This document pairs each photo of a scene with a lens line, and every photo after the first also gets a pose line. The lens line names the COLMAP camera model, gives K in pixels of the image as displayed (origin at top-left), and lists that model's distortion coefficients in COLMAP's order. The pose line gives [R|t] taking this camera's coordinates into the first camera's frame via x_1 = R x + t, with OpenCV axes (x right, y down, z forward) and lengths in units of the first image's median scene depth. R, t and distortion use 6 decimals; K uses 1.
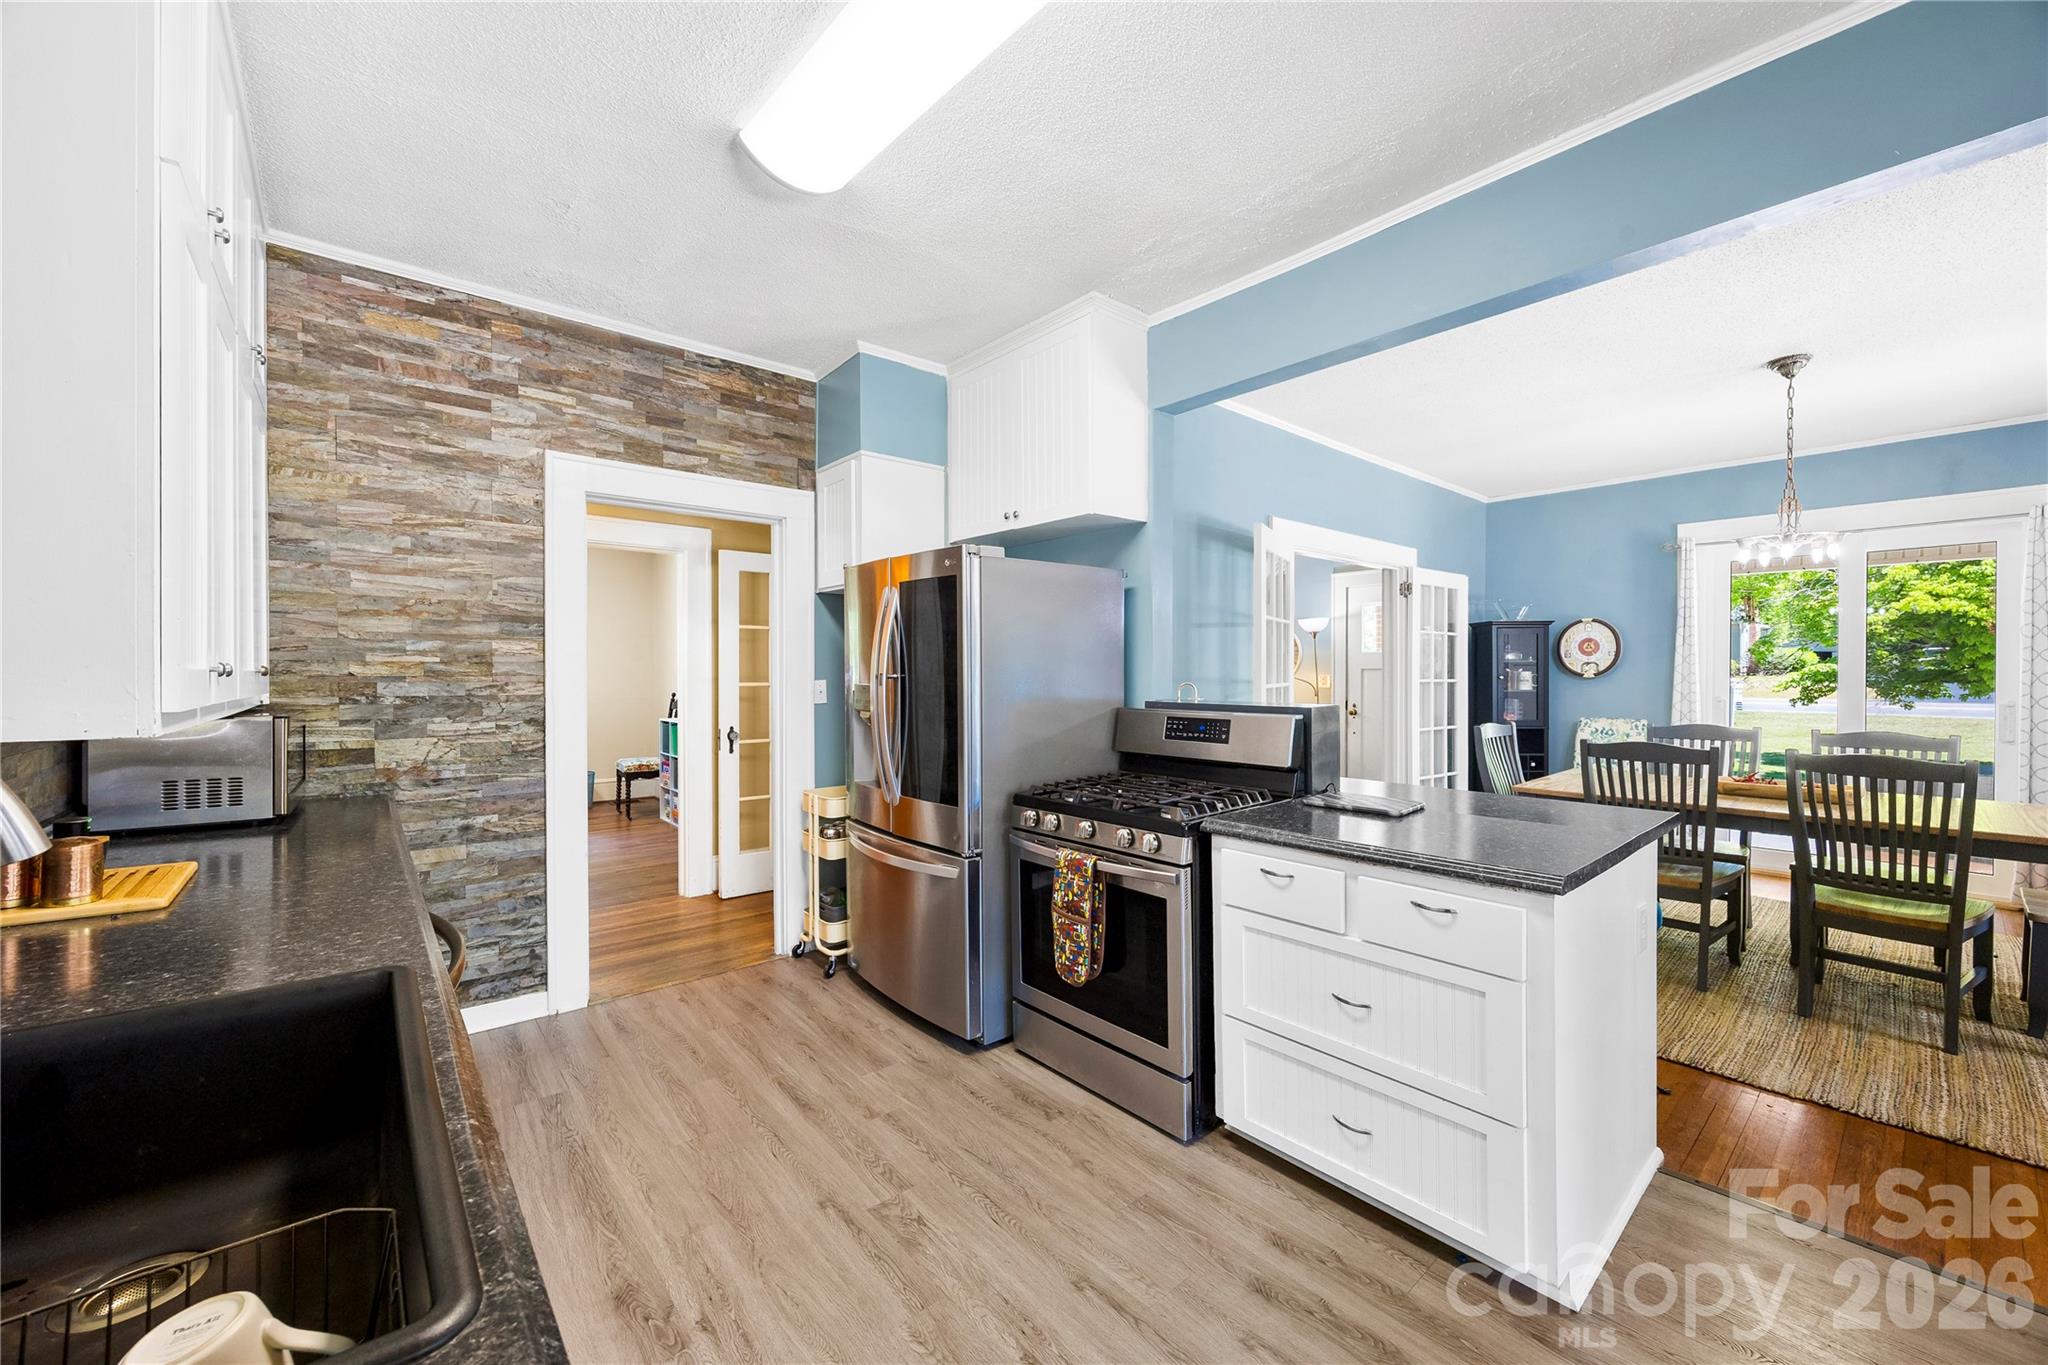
lens RADIAL K [[787.9, 0, 1045.6], [0, 787.9, 682.2], [0, 0, 1]] dist [-0.002665, -0.001078]
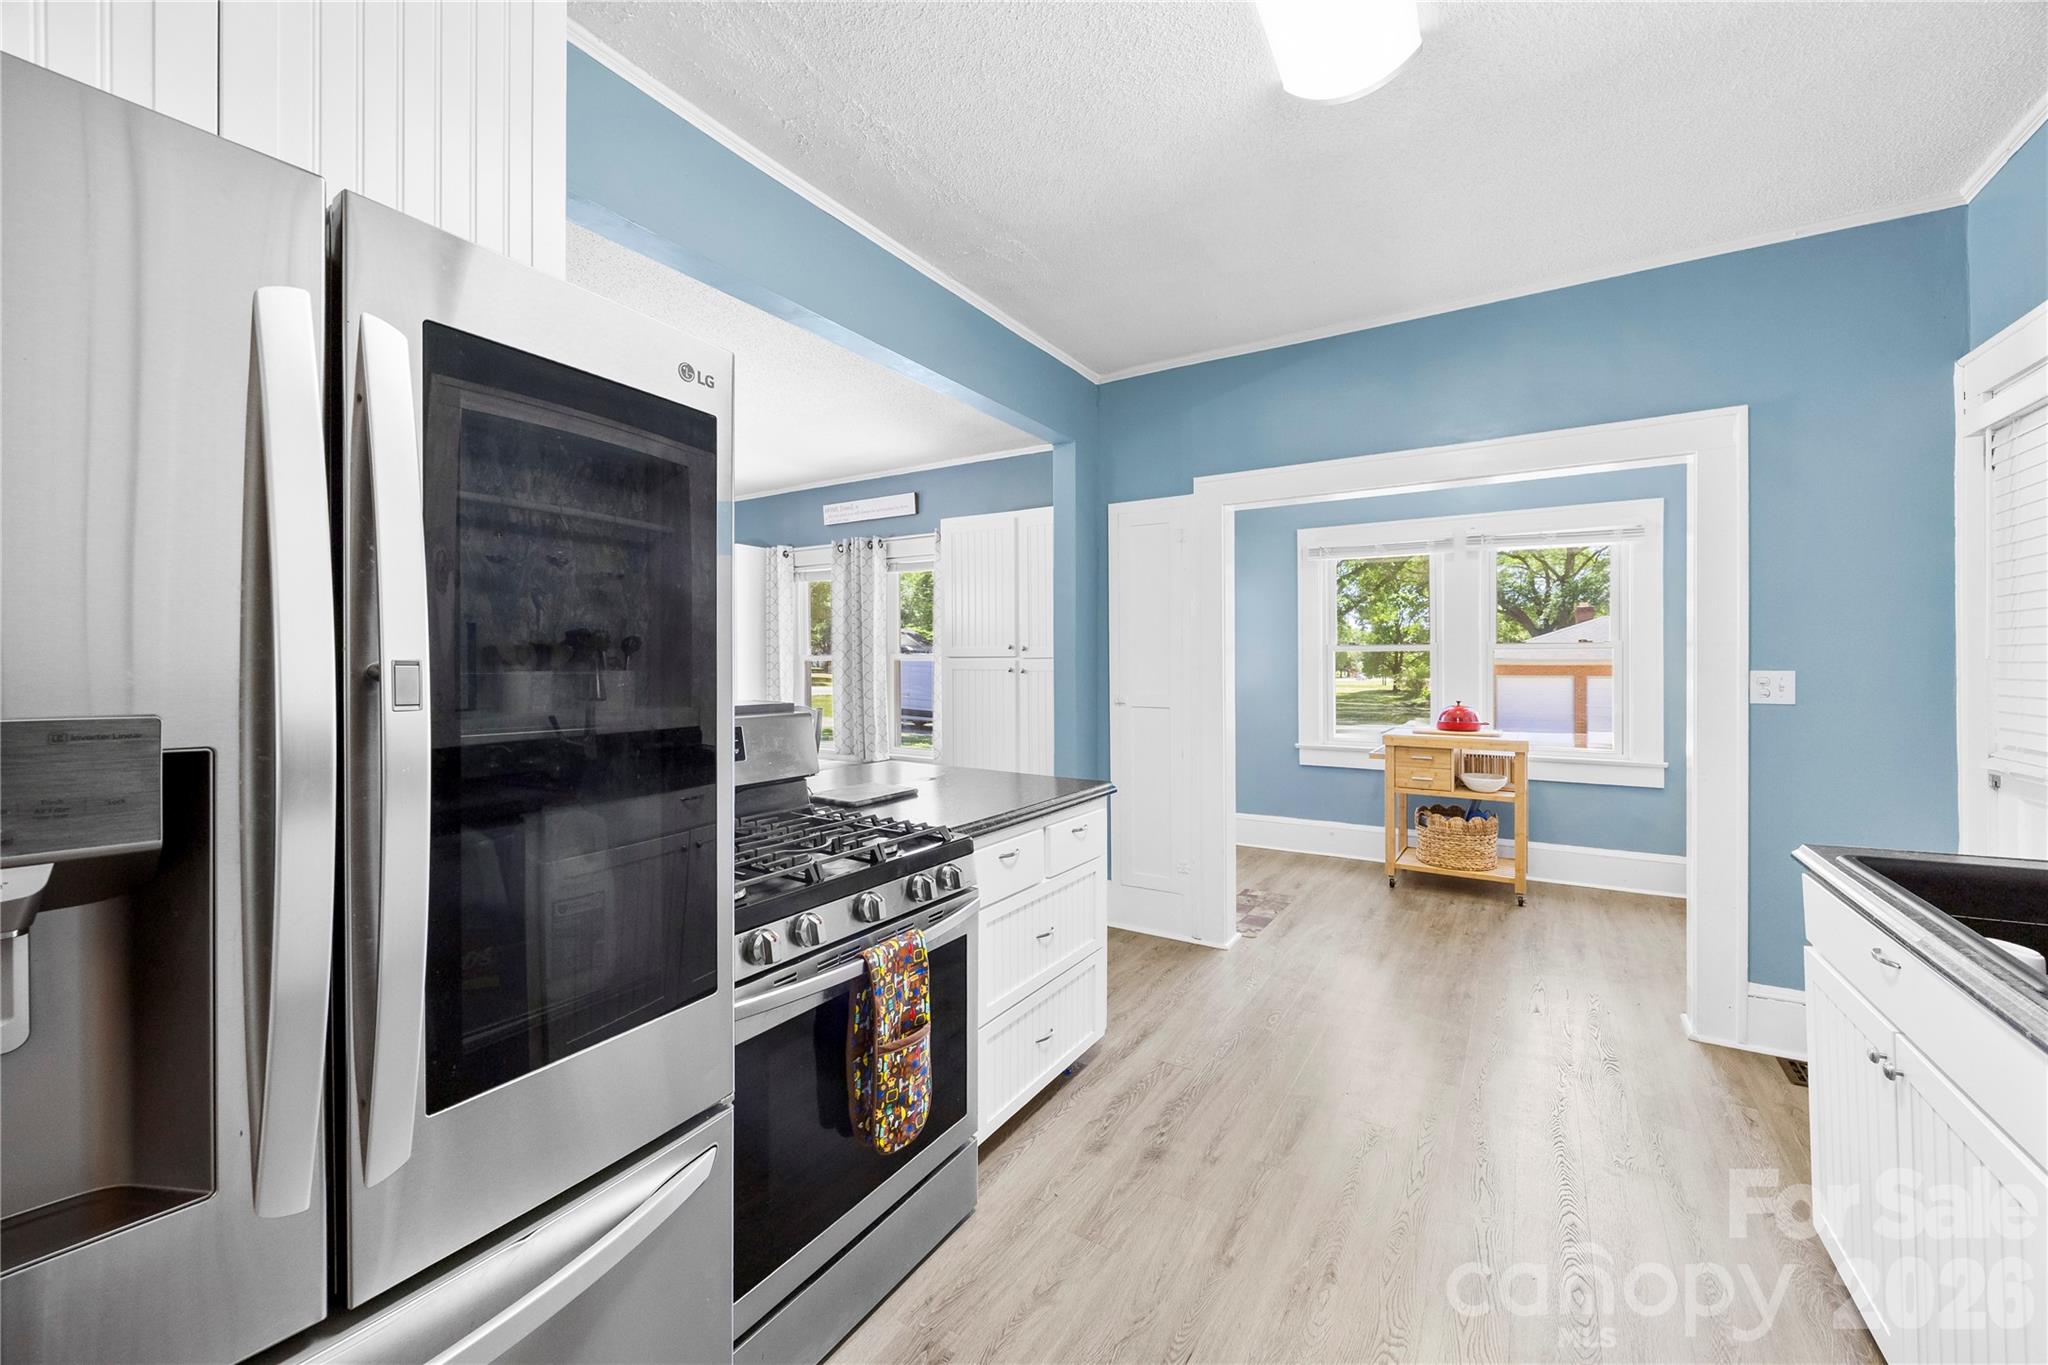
lens RADIAL K [[787.9, 0, 1035.2], [0, 787.9, 670.3], [0, 0, 1]] dist [-0.002665, -0.001078]
pose [[-0.294070, -0.004320, 0.955774, -0.507893], [0.009929, 0.999922, 0.007574, -0.003238], [-0.955732, 0.011717, -0.294004, 0.912787]]
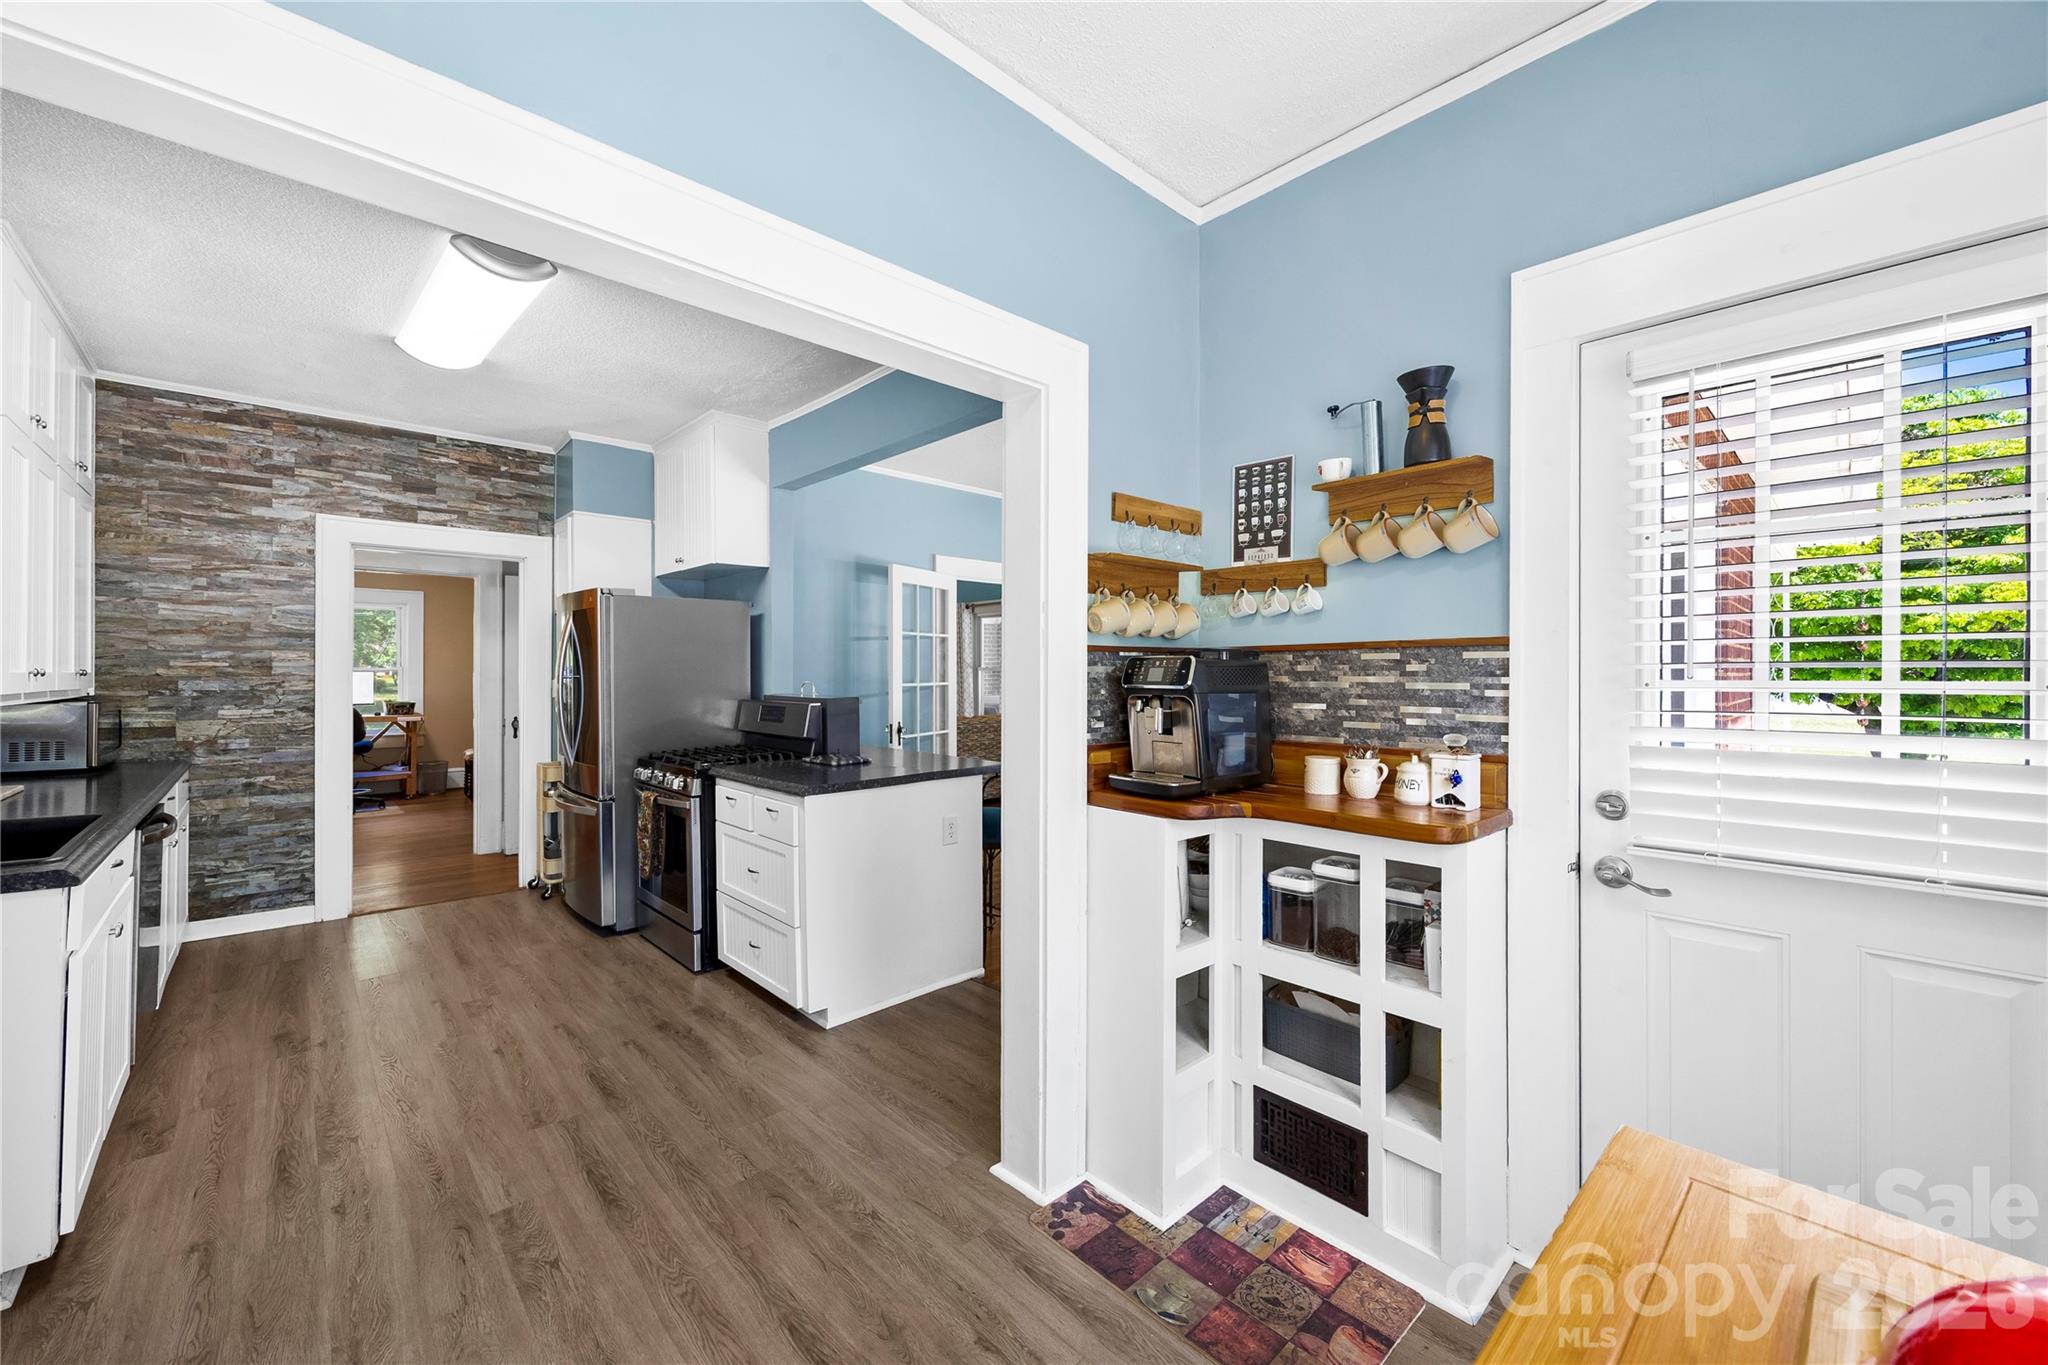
lens RADIAL K [[787.9, 0, 1044.7], [0, 787.9, 674.9], [0, 0, 1]] dist [-0.002665, -0.001078]
pose [[0.998571, 0.001418, 0.053426, 0.612952], [-0.000861, 0.999945, -0.010461, 0.003312], [-0.053438, 0.010400, 0.998517, -0.480108]]
